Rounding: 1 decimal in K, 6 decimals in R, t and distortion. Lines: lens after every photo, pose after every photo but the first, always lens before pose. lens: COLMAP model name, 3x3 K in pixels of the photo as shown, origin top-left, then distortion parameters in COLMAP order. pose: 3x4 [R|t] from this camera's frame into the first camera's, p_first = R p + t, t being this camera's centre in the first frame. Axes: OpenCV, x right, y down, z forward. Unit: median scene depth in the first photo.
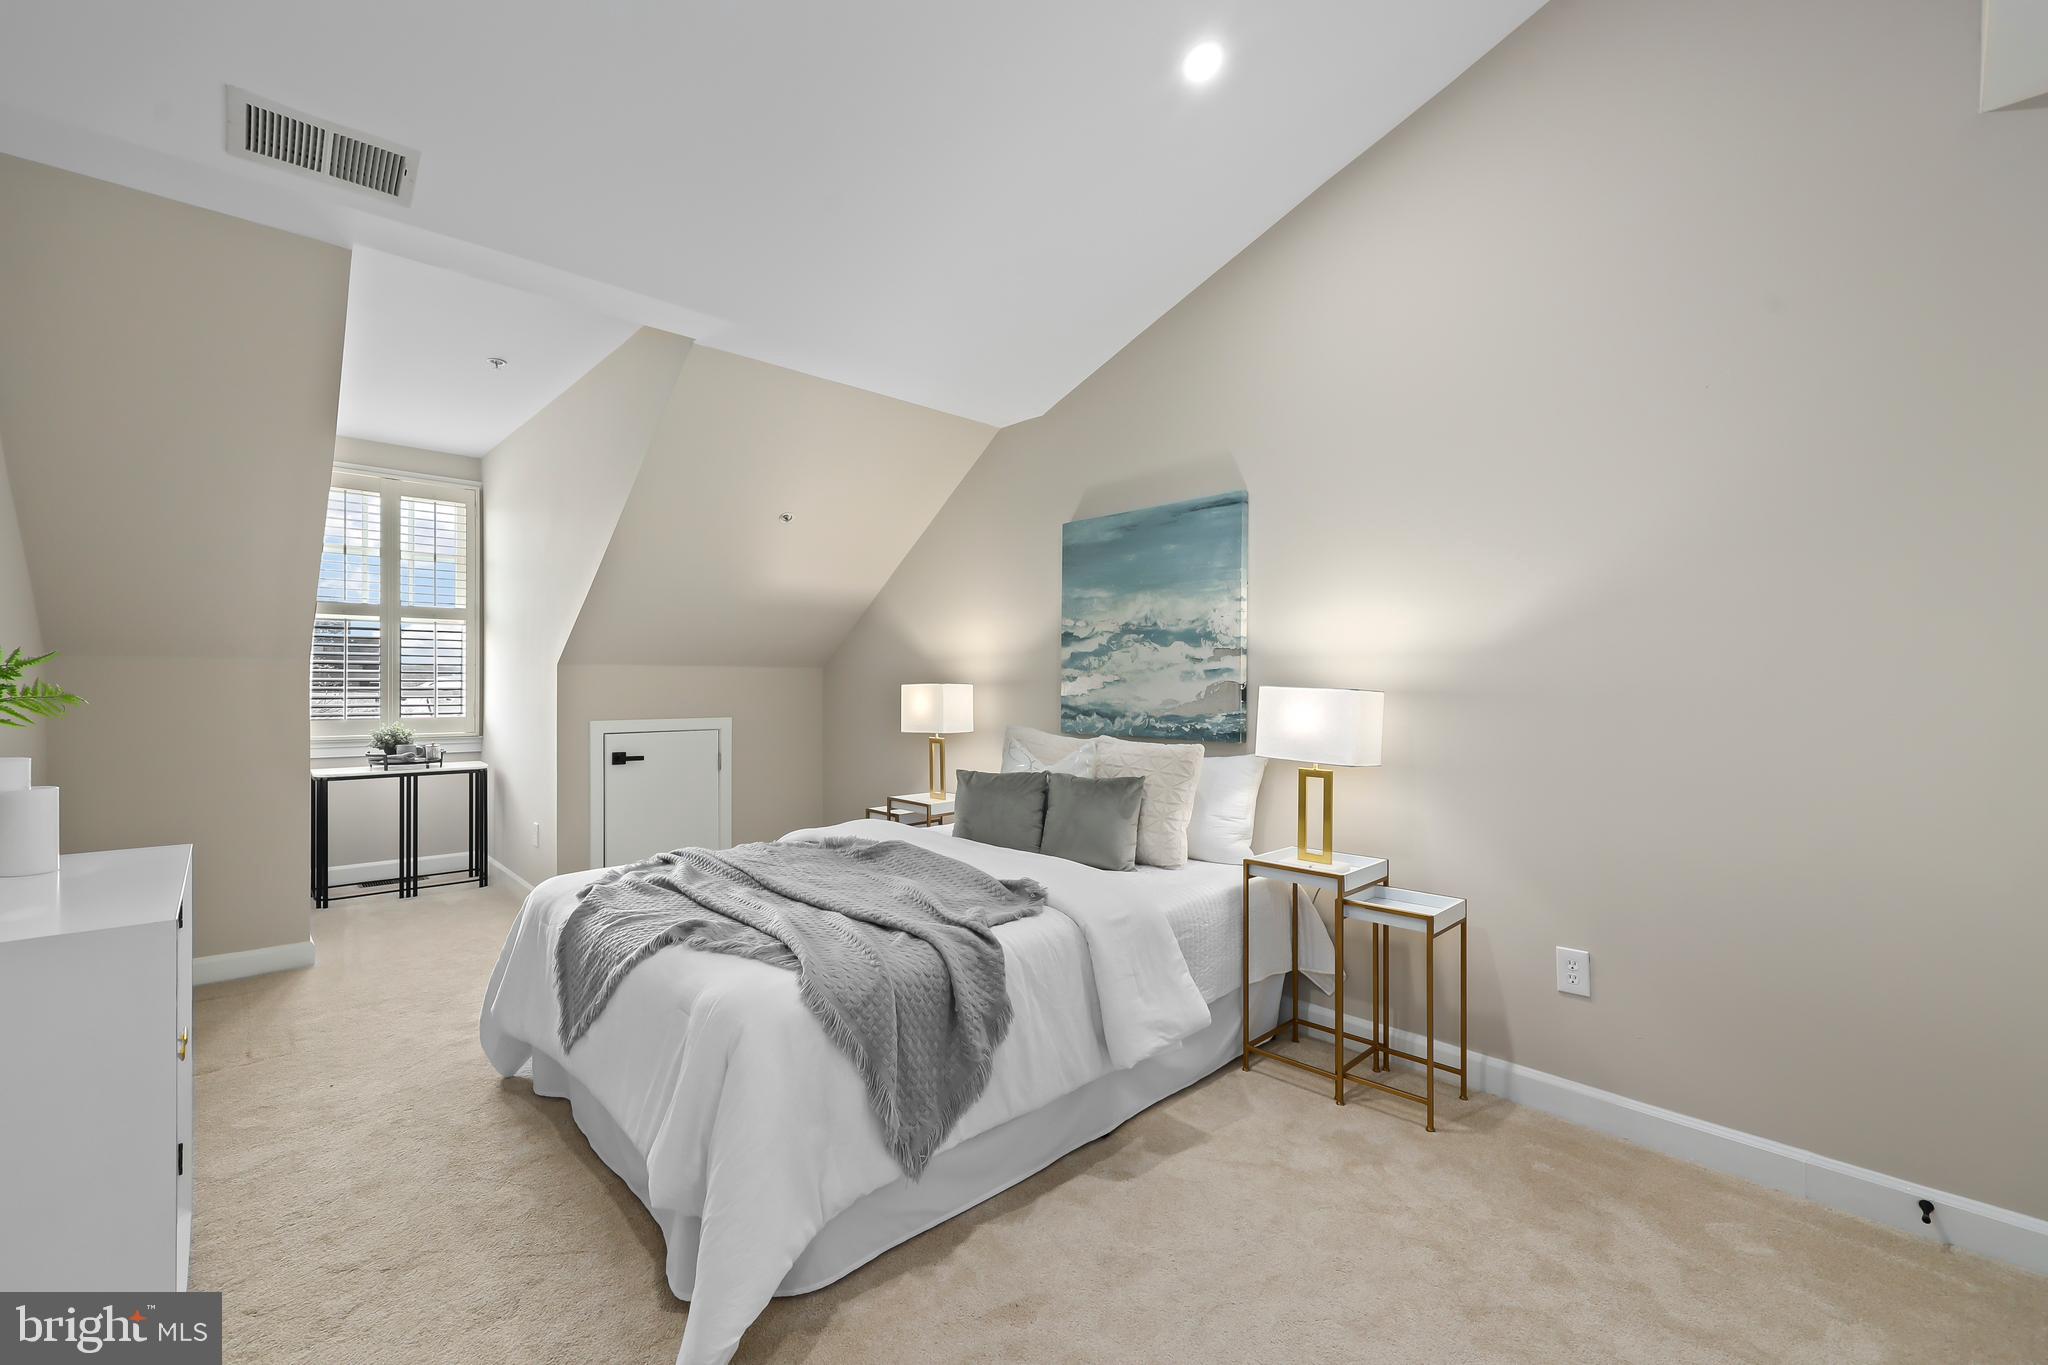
lens RADIAL K [[840.1, 0, 1012.0], [0, 840.1, 696.0], [0, 0, 1]] dist [-0.000237, 0.000008]
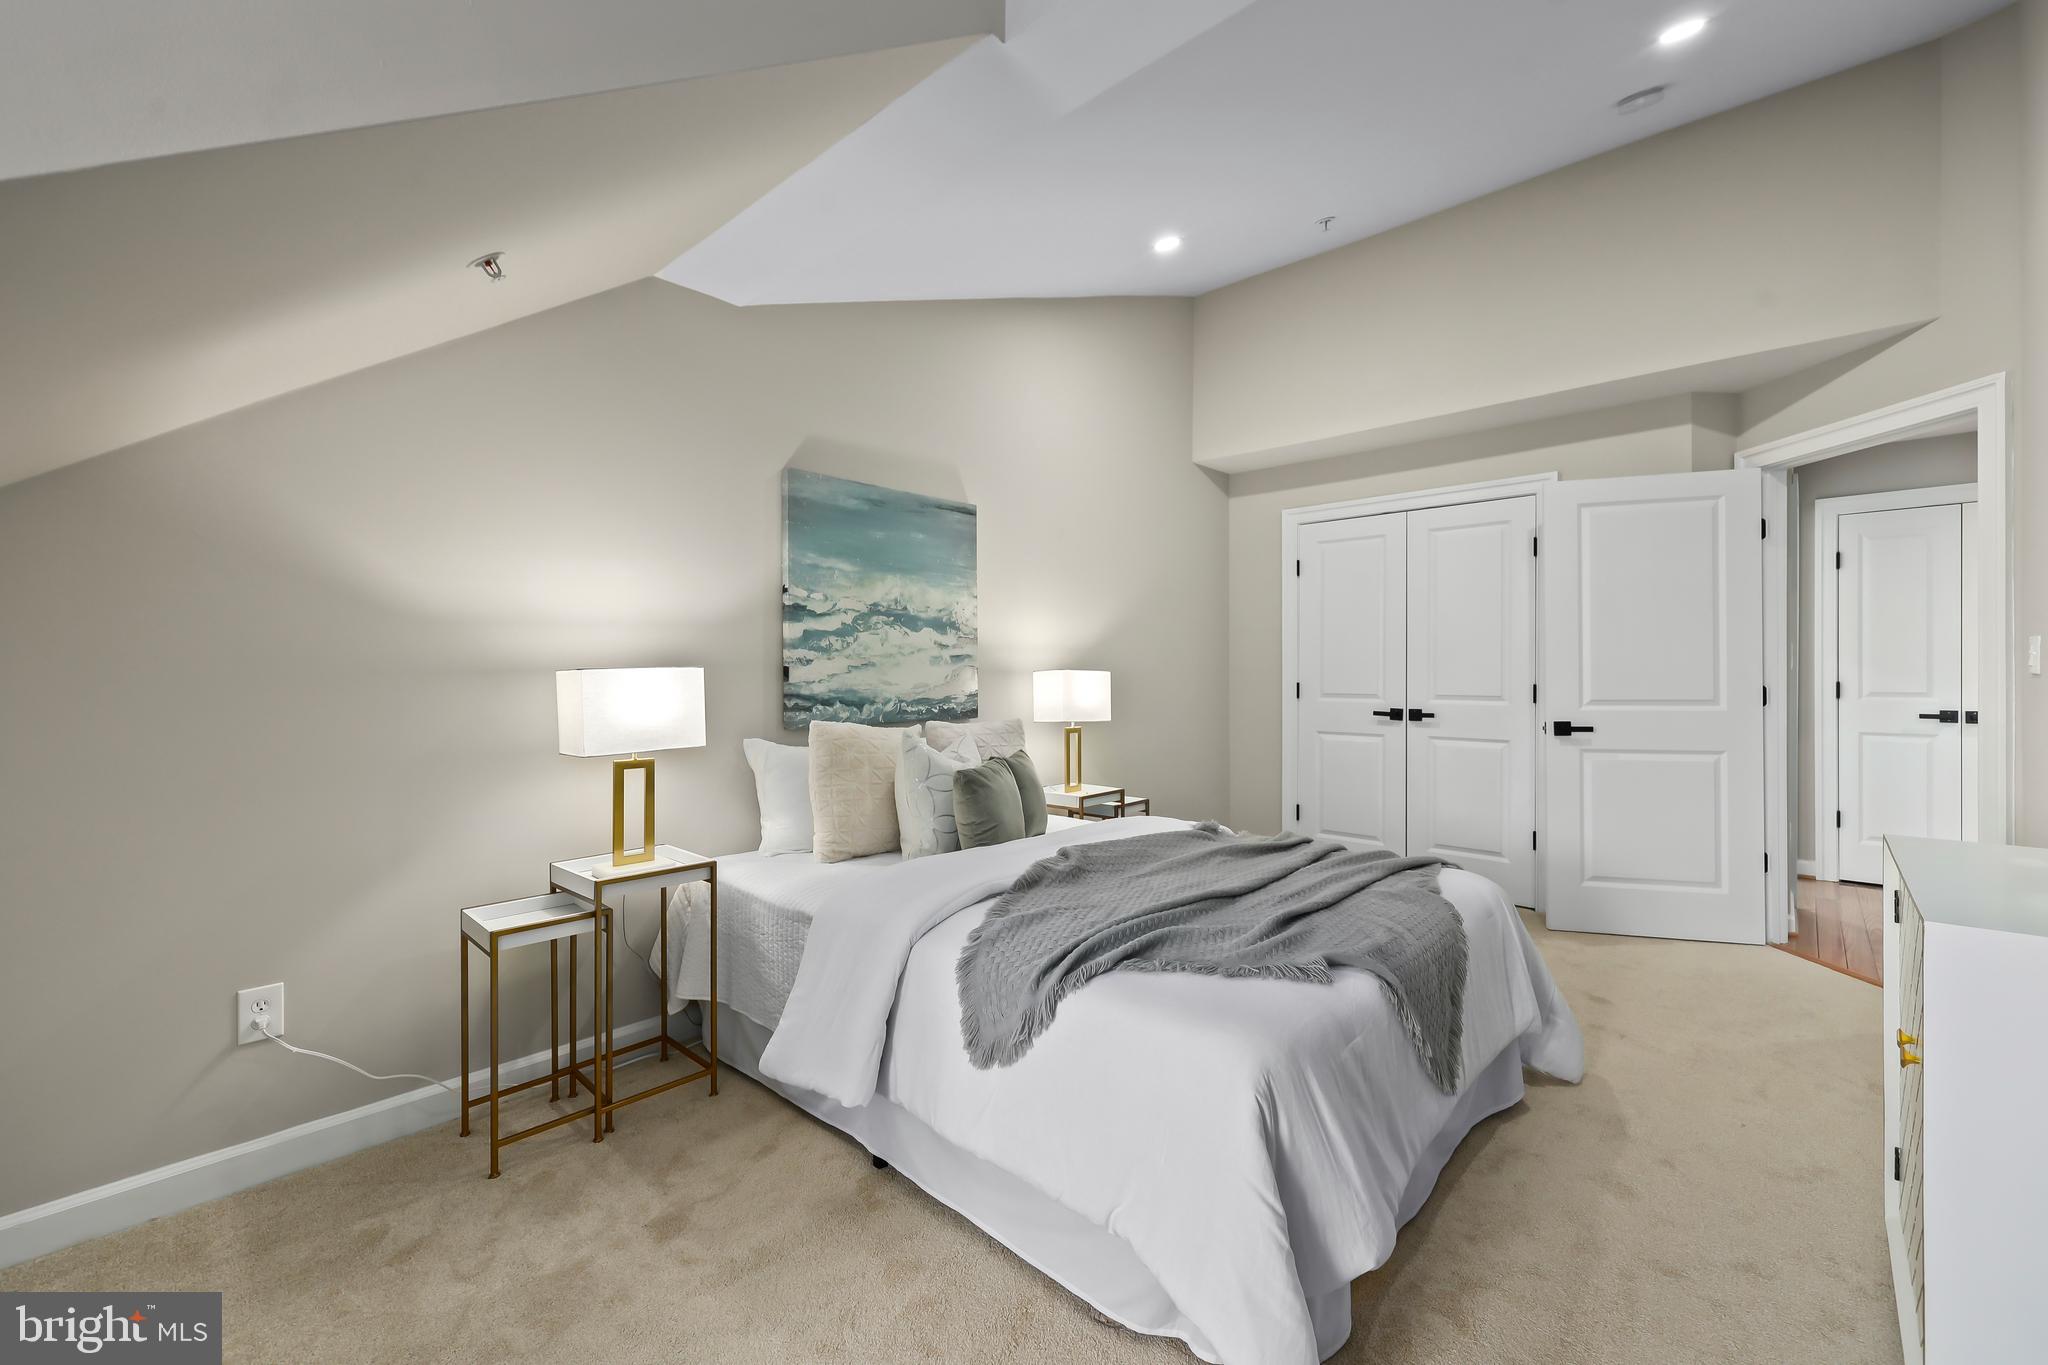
lens RADIAL K [[857.4, 0, 1075.7], [0, 857.4, 673.8], [0, 0, 1]] dist [0.001368, -0.000048]
pose [[-0.108589, -0.010482, 0.994031, -0.841775], [0.008677, 0.999896, 0.011491, -0.017119], [-0.994049, 0.009873, -0.108487, 0.881855]]
